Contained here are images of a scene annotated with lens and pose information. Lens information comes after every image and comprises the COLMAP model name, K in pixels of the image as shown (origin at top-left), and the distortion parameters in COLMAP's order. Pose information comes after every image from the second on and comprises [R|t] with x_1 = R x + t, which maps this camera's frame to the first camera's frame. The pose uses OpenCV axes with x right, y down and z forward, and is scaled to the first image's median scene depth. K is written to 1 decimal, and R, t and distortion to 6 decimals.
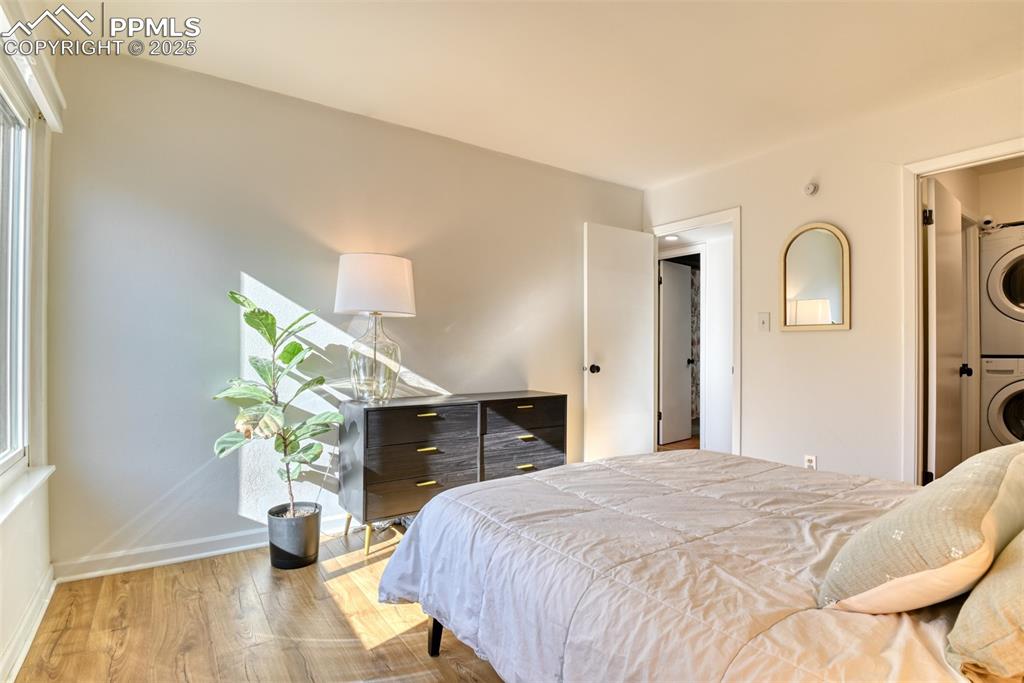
lens RADIAL K [[503.2, 0, 508.1], [0, 503.2, 348.2], [0, 0, 1]] dist [-0.022578, -0.004890]
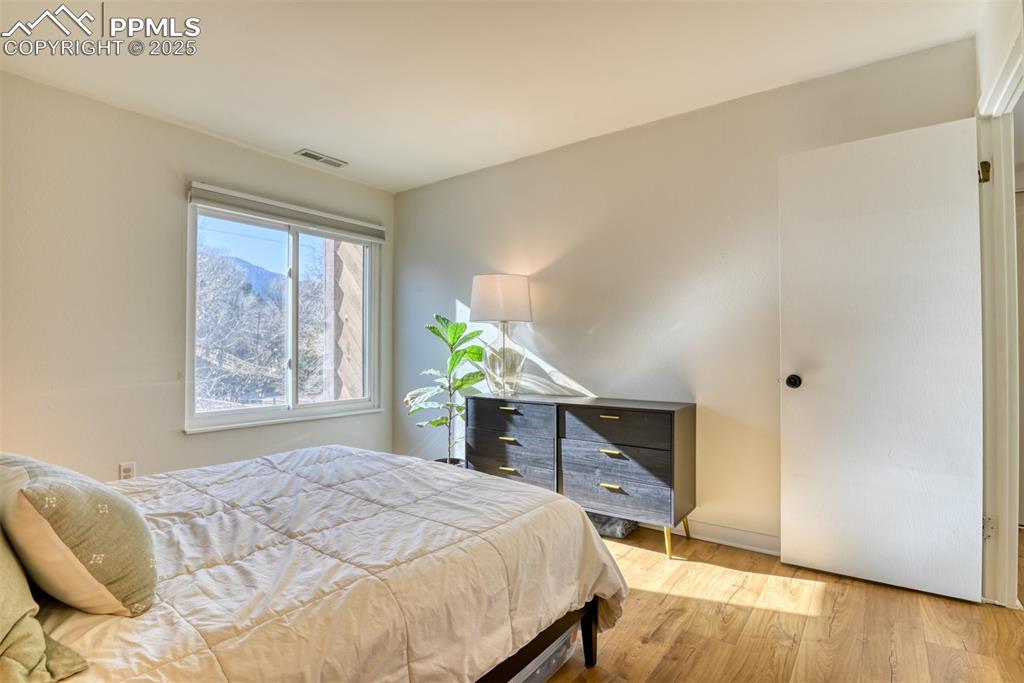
lens RADIAL K [[503.2, 0, 508.8], [0, 503.2, 346.6], [0, 0, 1]] dist [-0.022578, -0.004890]
pose [[0.316737, -0.011608, -0.948442, 0.797069], [-0.004386, 0.999896, -0.013703, 0.008836], [0.948503, 0.008500, 0.316654, 0.561673]]
